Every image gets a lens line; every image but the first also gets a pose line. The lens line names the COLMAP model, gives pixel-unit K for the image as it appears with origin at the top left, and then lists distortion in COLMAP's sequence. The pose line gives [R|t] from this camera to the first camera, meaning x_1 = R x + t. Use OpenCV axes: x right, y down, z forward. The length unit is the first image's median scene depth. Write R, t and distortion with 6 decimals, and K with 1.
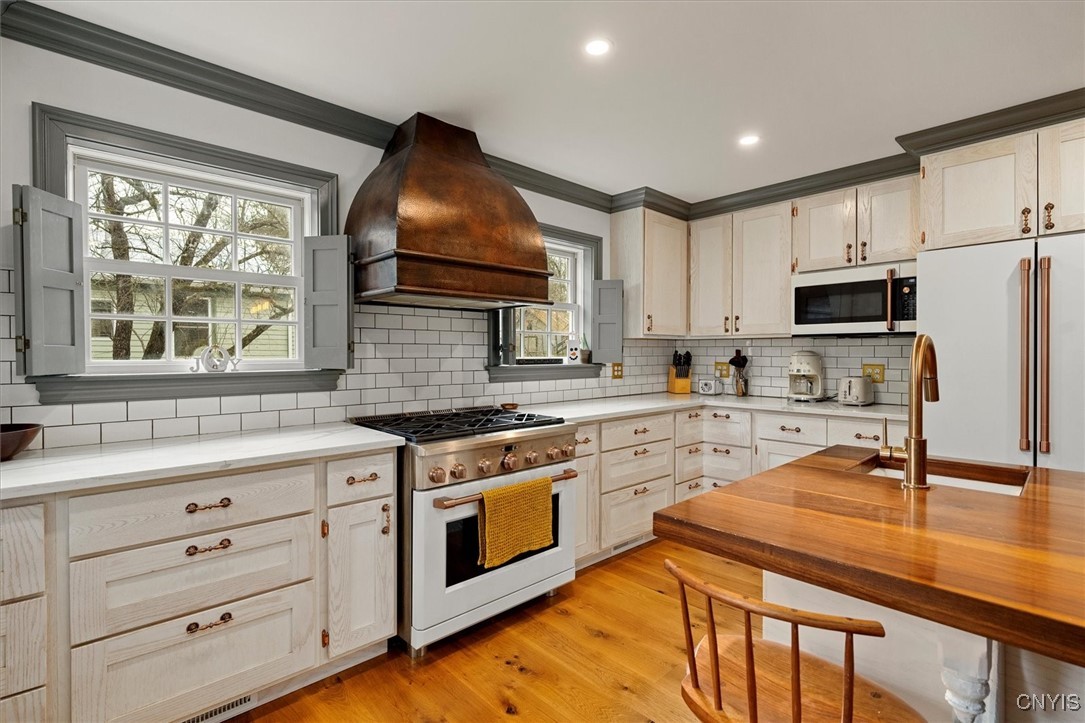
lens RADIAL K [[511.9, 0, 541.3], [0, 511.9, 360.3], [0, 0, 1]] dist [0.001327, 0.000136]
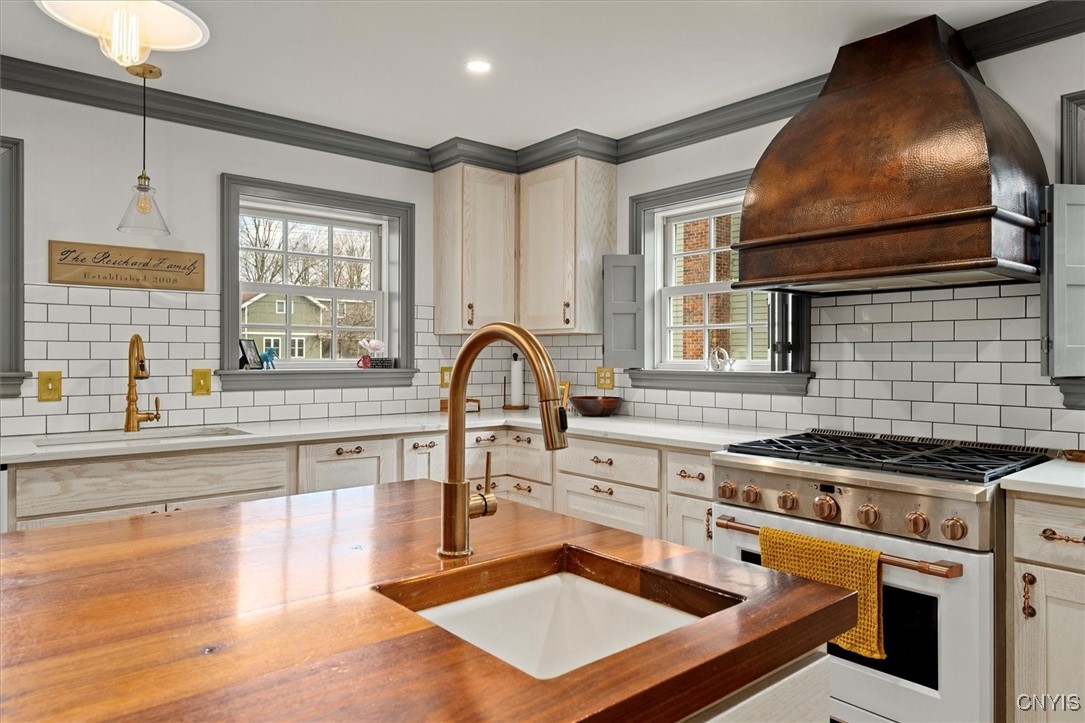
lens RADIAL K [[703.5, 0, 542.4], [0, 703.5, 360.3], [0, 0, 1]] dist [-0.004130, 0.001071]
pose [[-0.046299, 0.008024, -0.998895, 0.892187], [-0.015733, 0.999838, 0.008761, -0.007482], [0.998804, 0.016121, -0.046165, 0.625260]]
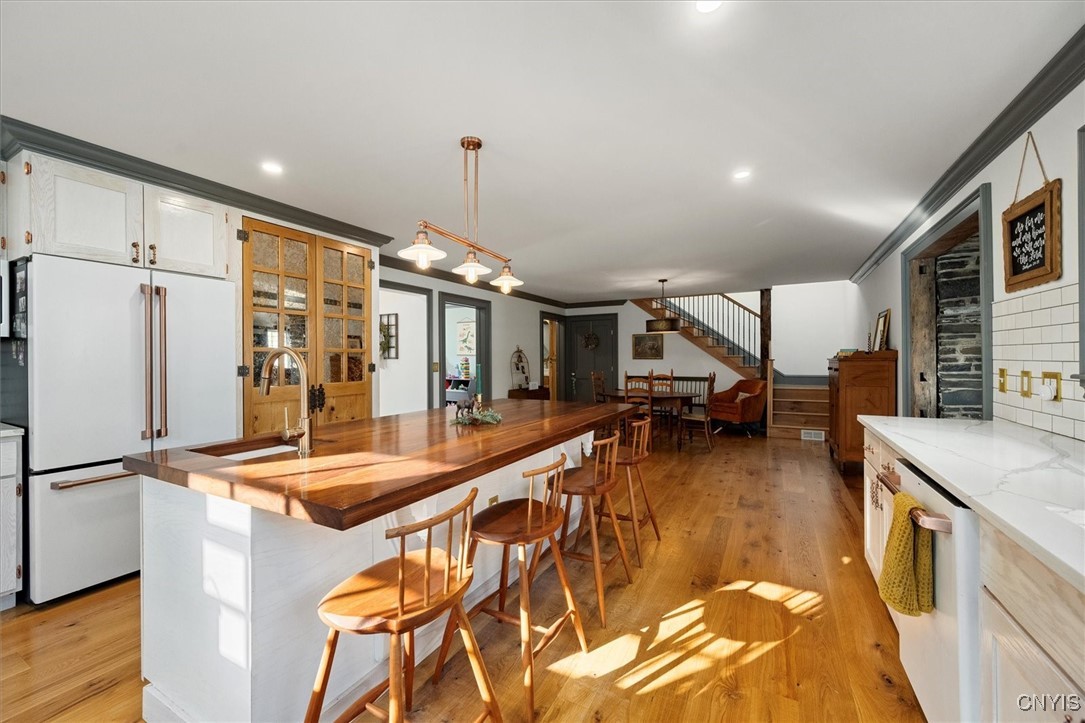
lens RADIAL K [[421.1, 0, 535.0], [0, 421.1, 362.0], [0, 0, 1]] dist [-0.002584, -0.000497]
pose [[-0.307063, 0.010501, 0.951631, -0.297188], [0.019458, 0.999799, -0.004754, 0.012749], [-0.951490, 0.017057, -0.307205, 0.401124]]
